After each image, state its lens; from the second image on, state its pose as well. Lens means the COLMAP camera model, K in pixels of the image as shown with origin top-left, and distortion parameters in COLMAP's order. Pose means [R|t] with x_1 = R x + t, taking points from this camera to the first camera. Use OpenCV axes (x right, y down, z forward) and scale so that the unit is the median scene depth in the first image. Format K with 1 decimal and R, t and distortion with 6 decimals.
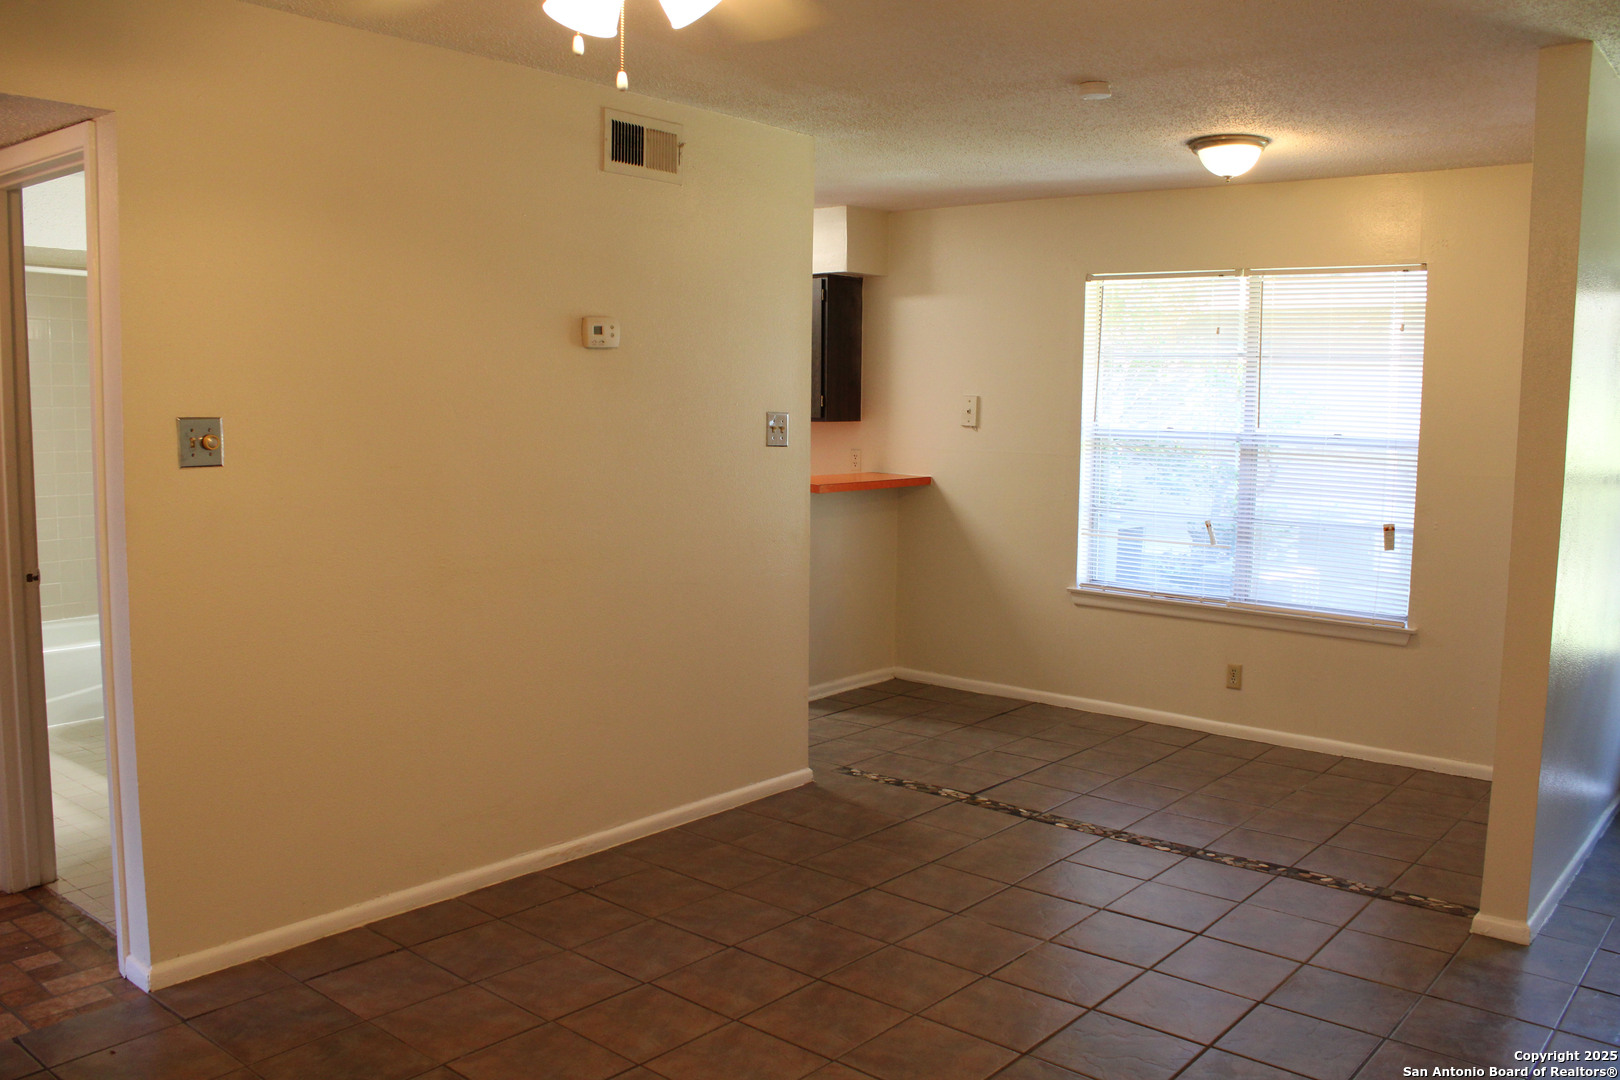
lens RADIAL K [[1326.8, 0, 807.0], [0, 1326.8, 543.3], [0, 0, 1]] dist [-0.170177, 0.141602]
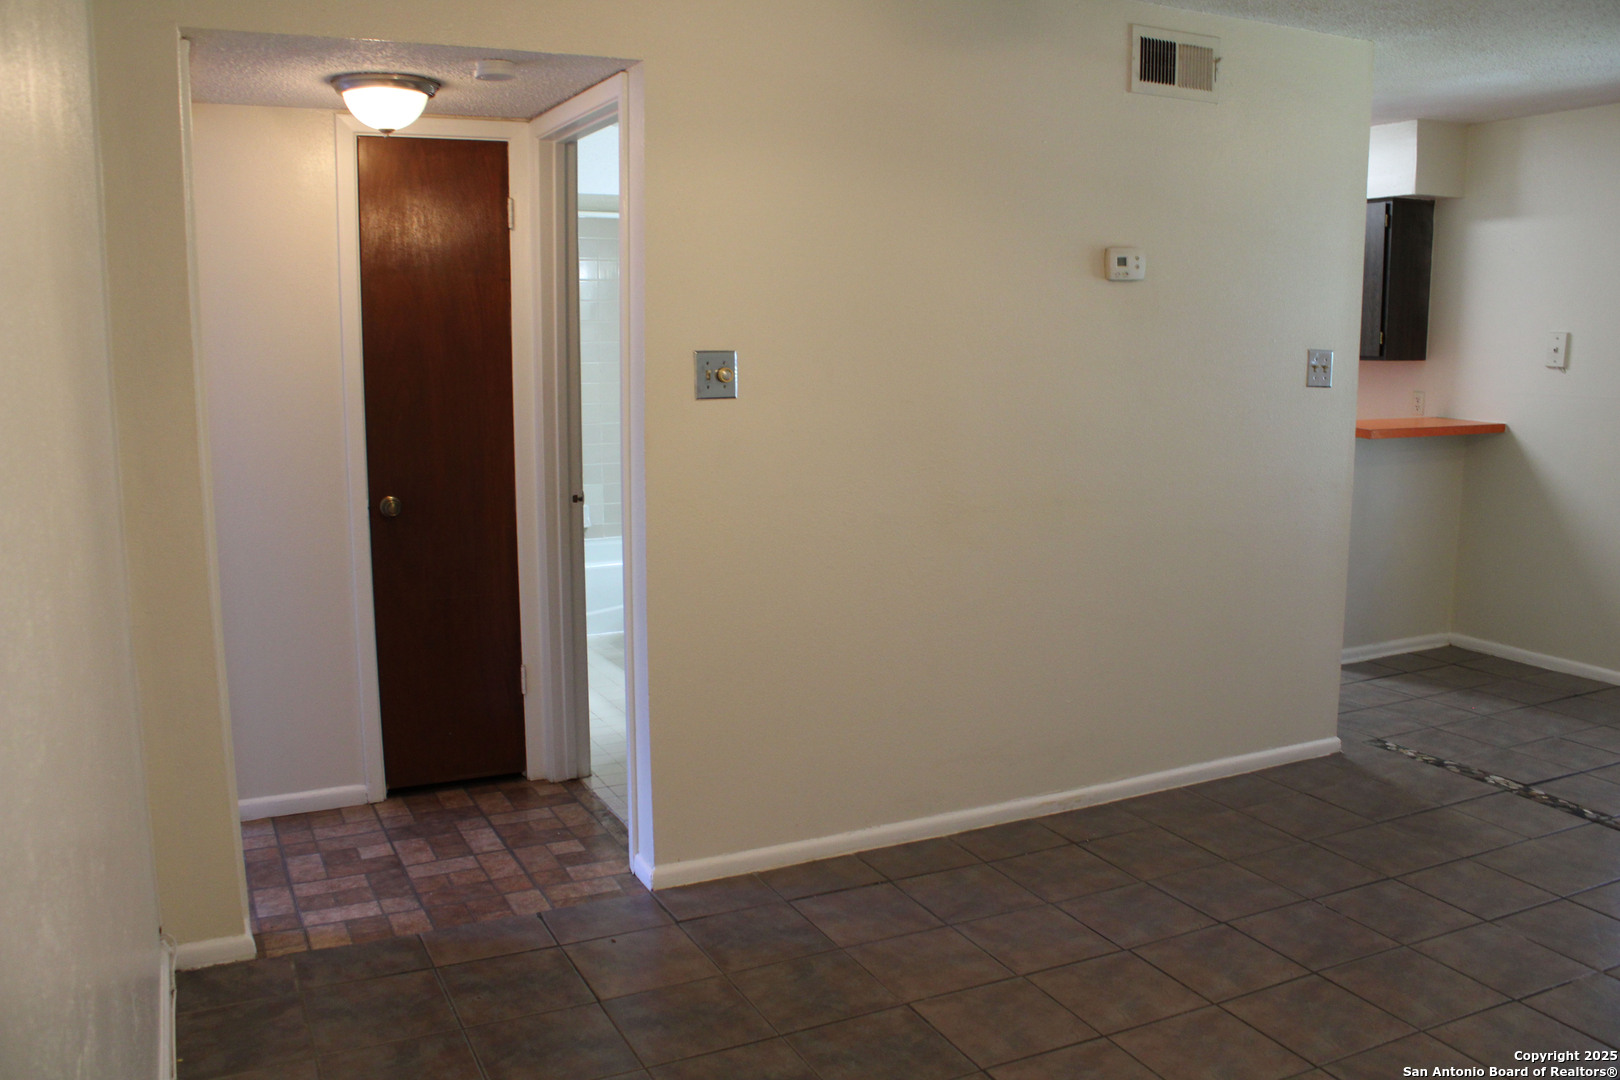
lens RADIAL K [[1326.8, 0, 810.9], [0, 1326.8, 543.3], [0, 0, 1]] dist [-0.170177, 0.141602]
pose [[0.914449, 0.052754, -0.401248, 0.027393], [-0.033052, 0.997891, 0.055872, -0.004416], [0.403349, -0.037830, 0.914264, 0.043551]]
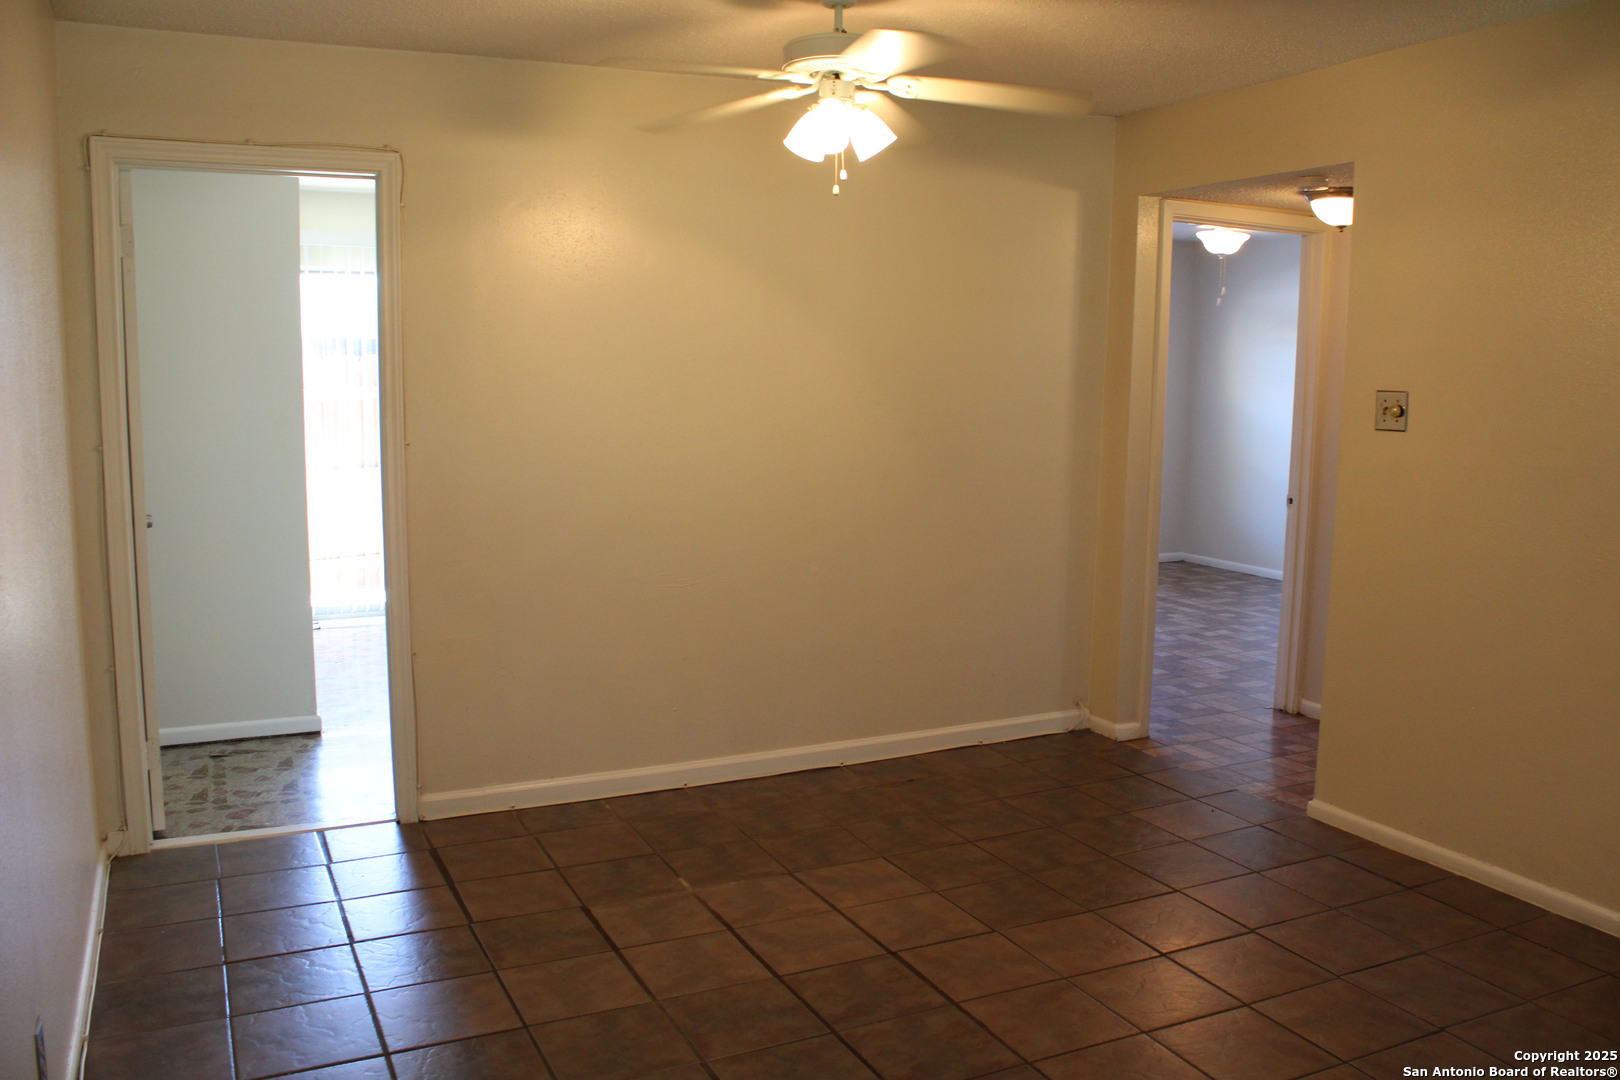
lens RADIAL K [[1326.8, 0, 807.5], [0, 1326.8, 541.9], [0, 0, 1]] dist [-0.170177, 0.141602]
pose [[-0.403854, 0.110834, -0.908084, 0.754182], [-0.105775, 0.980319, 0.166692, -0.085859], [0.908688, 0.163372, -0.384183, 0.825913]]
